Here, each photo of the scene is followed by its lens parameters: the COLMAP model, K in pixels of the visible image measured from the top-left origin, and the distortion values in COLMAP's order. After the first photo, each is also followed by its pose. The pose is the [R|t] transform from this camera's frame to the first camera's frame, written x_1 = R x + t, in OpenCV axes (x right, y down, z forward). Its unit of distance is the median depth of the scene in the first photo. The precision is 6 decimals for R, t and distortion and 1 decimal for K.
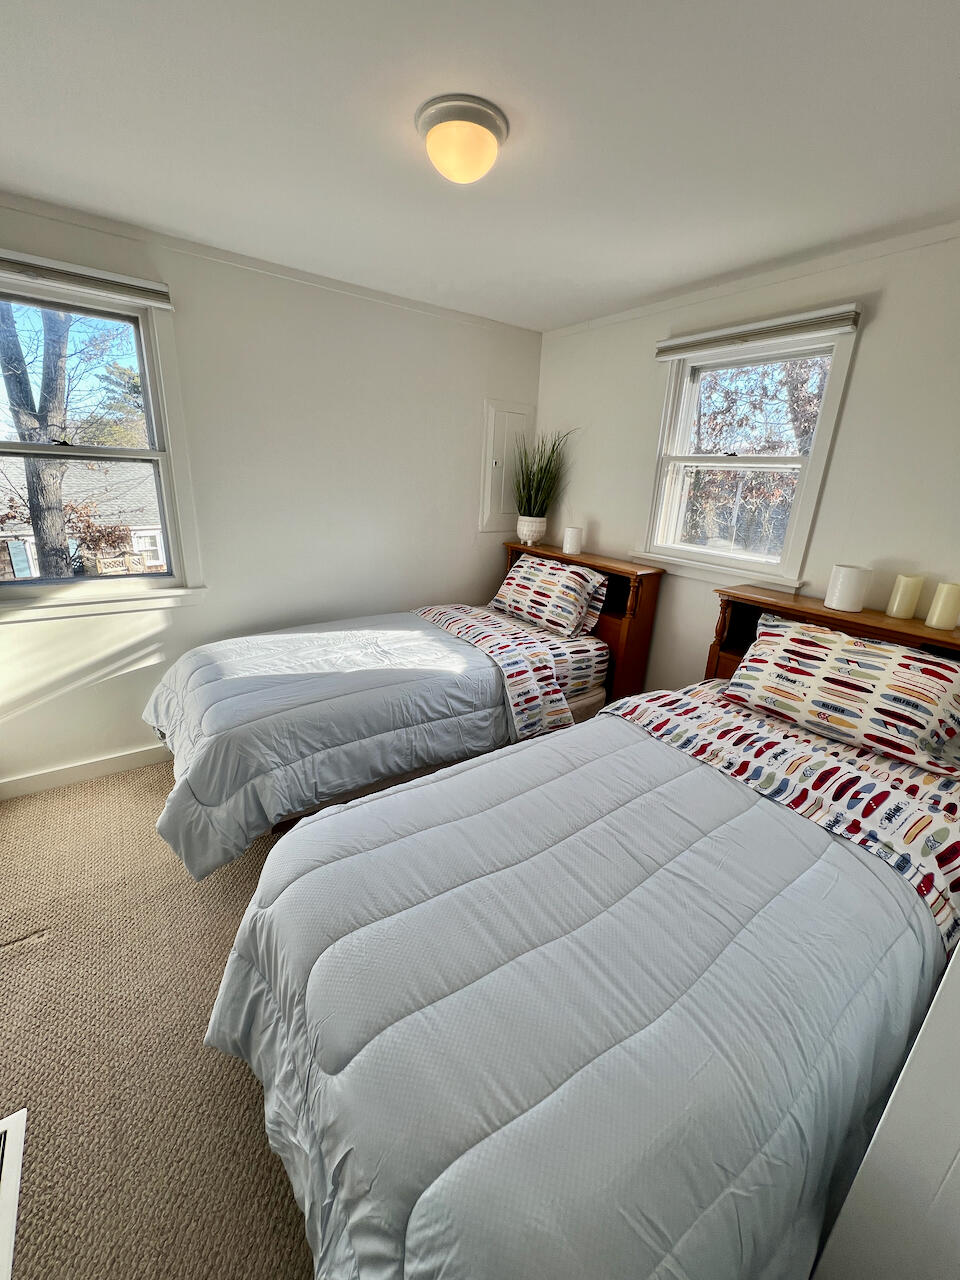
lens RADIAL K [[512.7, 0, 484.5], [0, 512.7, 638.4], [0, 0, 1]] dist [-0.007587, 0.000522]
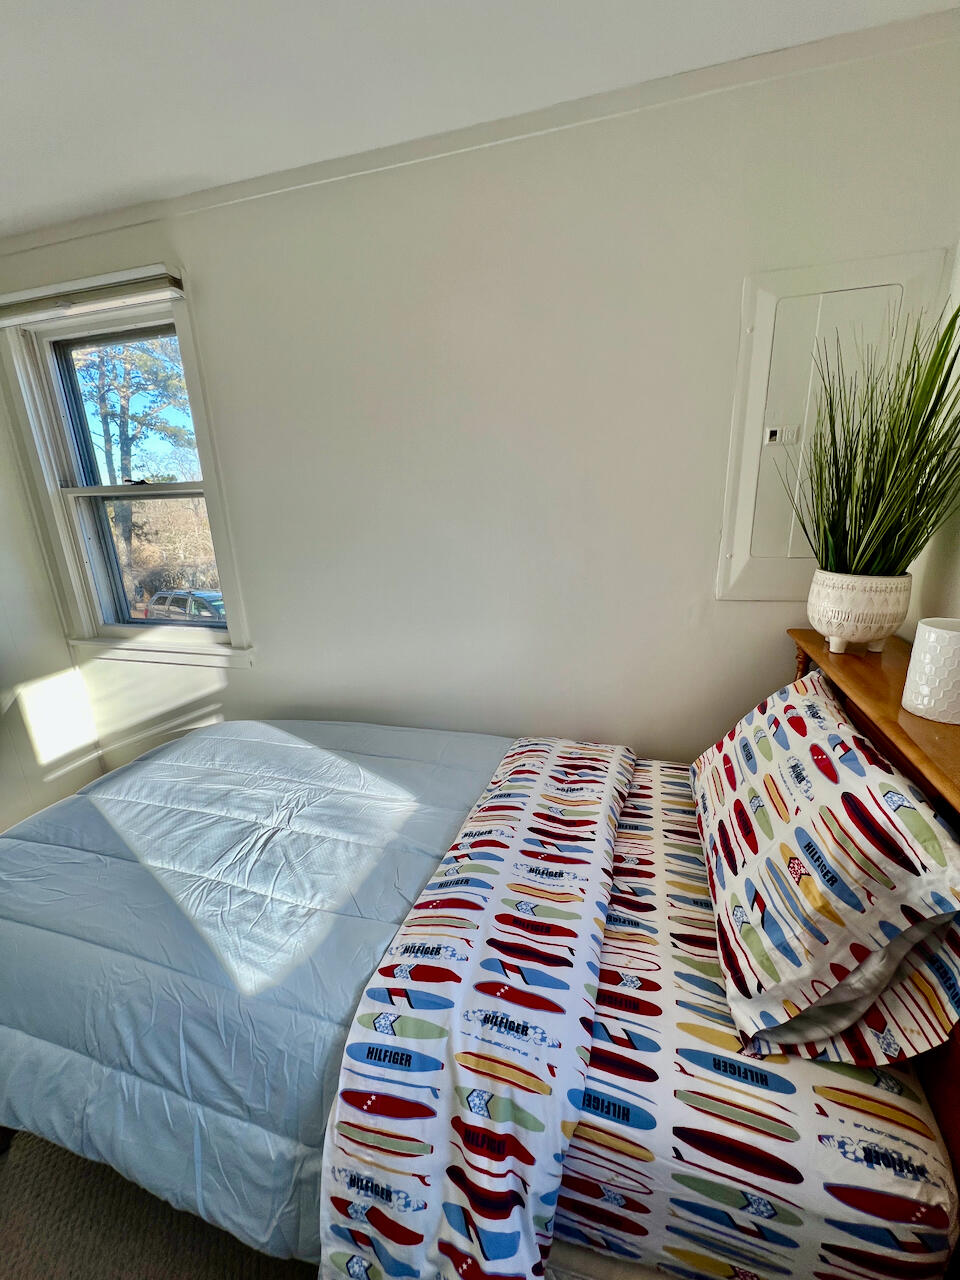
lens RADIAL K [[512.7, 0, 478.0], [0, 512.7, 634.6], [0, 0, 1]] dist [-0.007587, 0.000522]
pose [[0.614962, 0.146593, -0.774811, 0.245514], [-0.177930, 0.983024, 0.044765, -0.191972], [0.768221, 0.110333, 0.630606, 0.680711]]
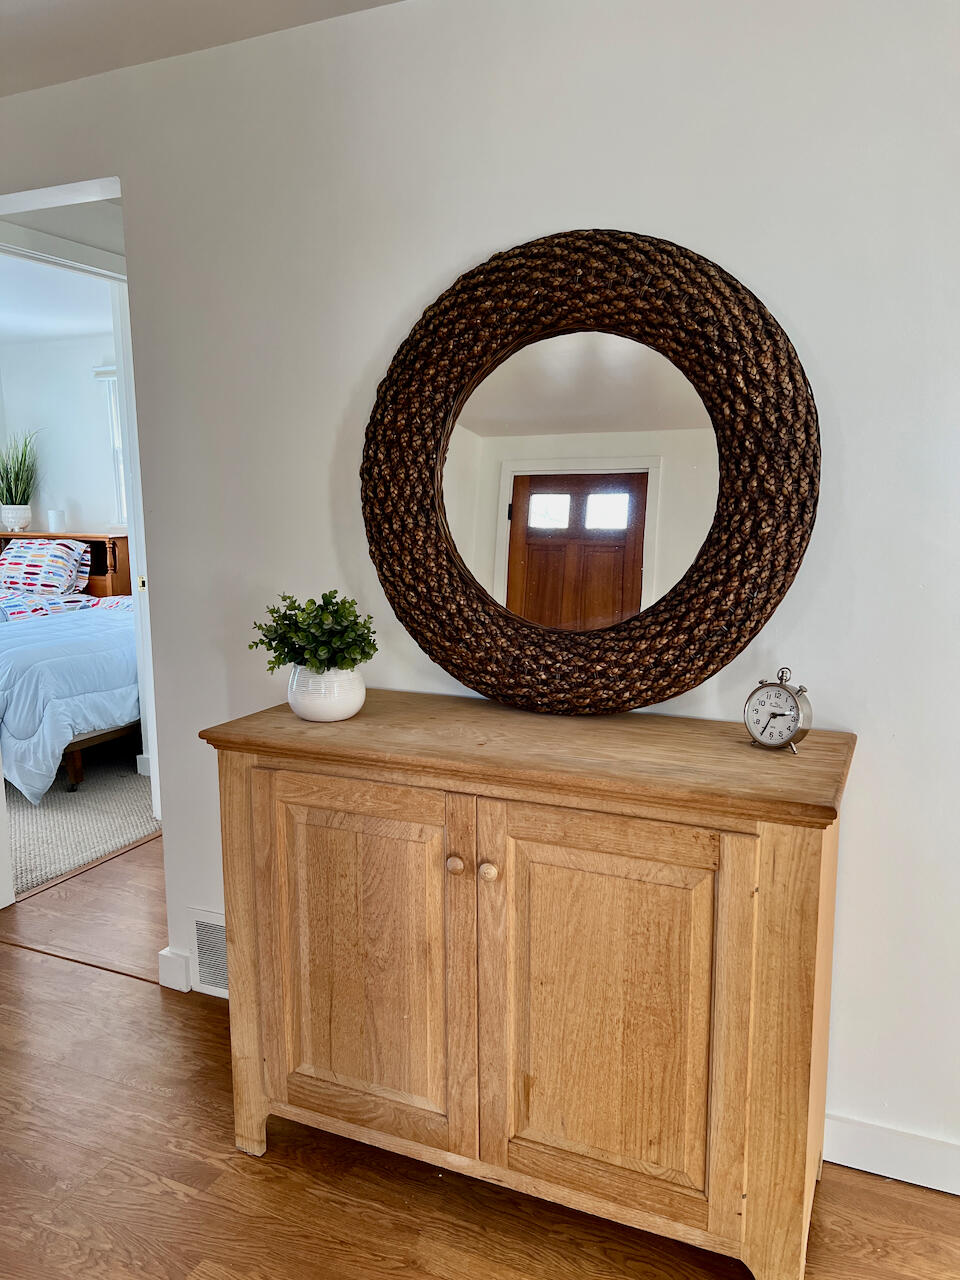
lens RADIAL K [[949.6, 0, 474.7], [0, 949.6, 652.7], [0, 0, 1]] dist [0.034587, -0.008544]
pose [[0.869677, -0.135749, 0.474588, -0.078543], [0.197147, 0.976953, -0.081826, 0.502707], [-0.452543, 0.164726, 0.876396, -1.385756]]
